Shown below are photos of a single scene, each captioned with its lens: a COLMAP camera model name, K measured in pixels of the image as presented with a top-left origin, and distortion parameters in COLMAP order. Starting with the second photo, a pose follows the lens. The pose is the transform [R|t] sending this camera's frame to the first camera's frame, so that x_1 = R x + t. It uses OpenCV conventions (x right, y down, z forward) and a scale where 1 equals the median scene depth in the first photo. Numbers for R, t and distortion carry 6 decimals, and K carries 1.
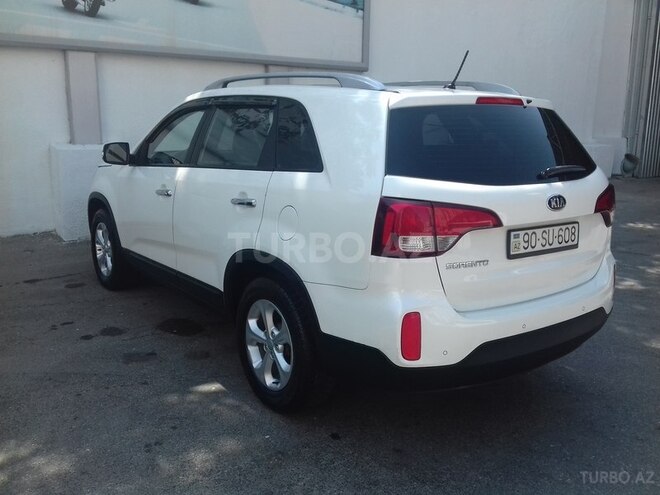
lens RADIAL K [[666.8, 0, 330.0], [0, 666.8, 247.5], [0, 0, 1]] dist [0.117277, -0.225527]
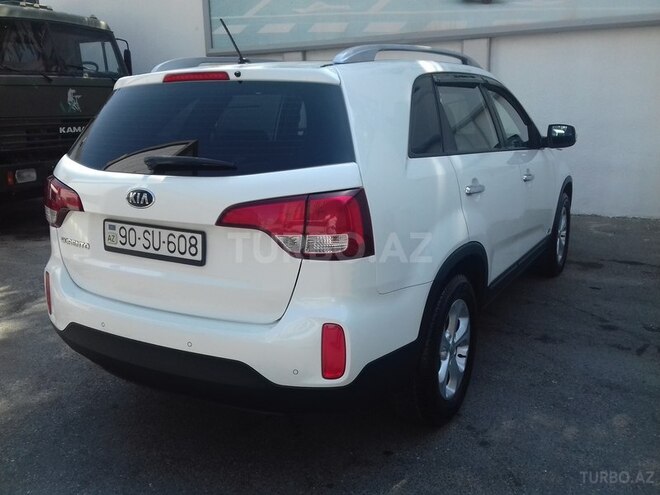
lens RADIAL K [[666.8, 0, 330.0], [0, 666.8, 247.5], [0, 0, 1]] dist [0.117277, -0.225527]
pose [[0.329562, 0.178964, -0.927017, 1.114276], [-0.160437, 0.978206, 0.131809, -0.143519], [0.930403, 0.105289, 0.351092, 0.867951]]
